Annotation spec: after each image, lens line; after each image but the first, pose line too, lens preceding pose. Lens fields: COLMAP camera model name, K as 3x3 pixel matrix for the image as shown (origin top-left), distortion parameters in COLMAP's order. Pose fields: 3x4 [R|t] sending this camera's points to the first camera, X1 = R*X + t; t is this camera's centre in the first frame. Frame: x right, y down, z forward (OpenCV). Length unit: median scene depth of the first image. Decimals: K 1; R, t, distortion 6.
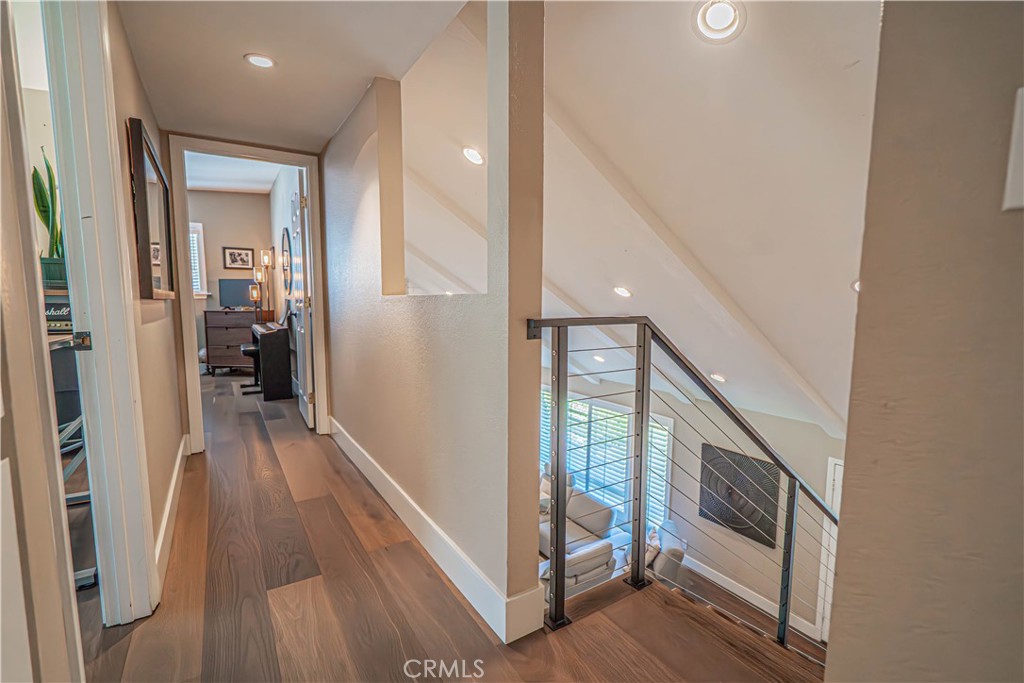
lens RADIAL K [[461.5, 0, 510.7], [0, 461.5, 345.6], [0, 0, 1]] dist [-0.012172, -0.000514]
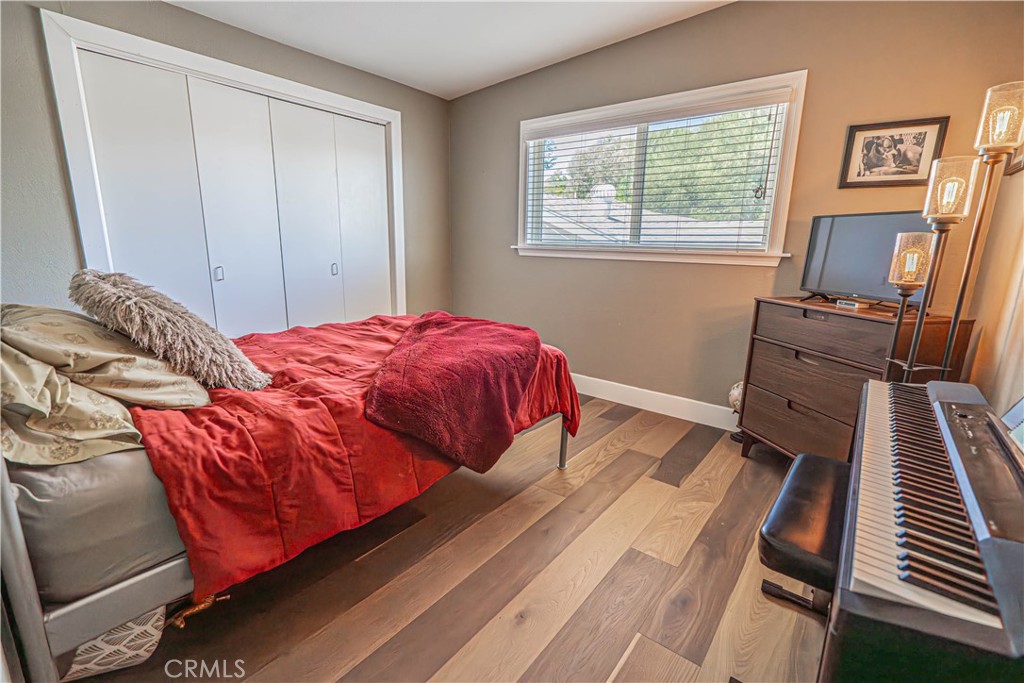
lens RADIAL K [[461.5, 0, 510.7], [0, 461.5, 345.6], [0, 0, 1]] dist [-0.012172, -0.000514]
pose [[0.328468, 0.215421, -0.919621, -0.261932], [-0.117090, 0.975420, 0.186670, -0.061917], [0.937229, 0.046364, 0.345618, 0.479517]]
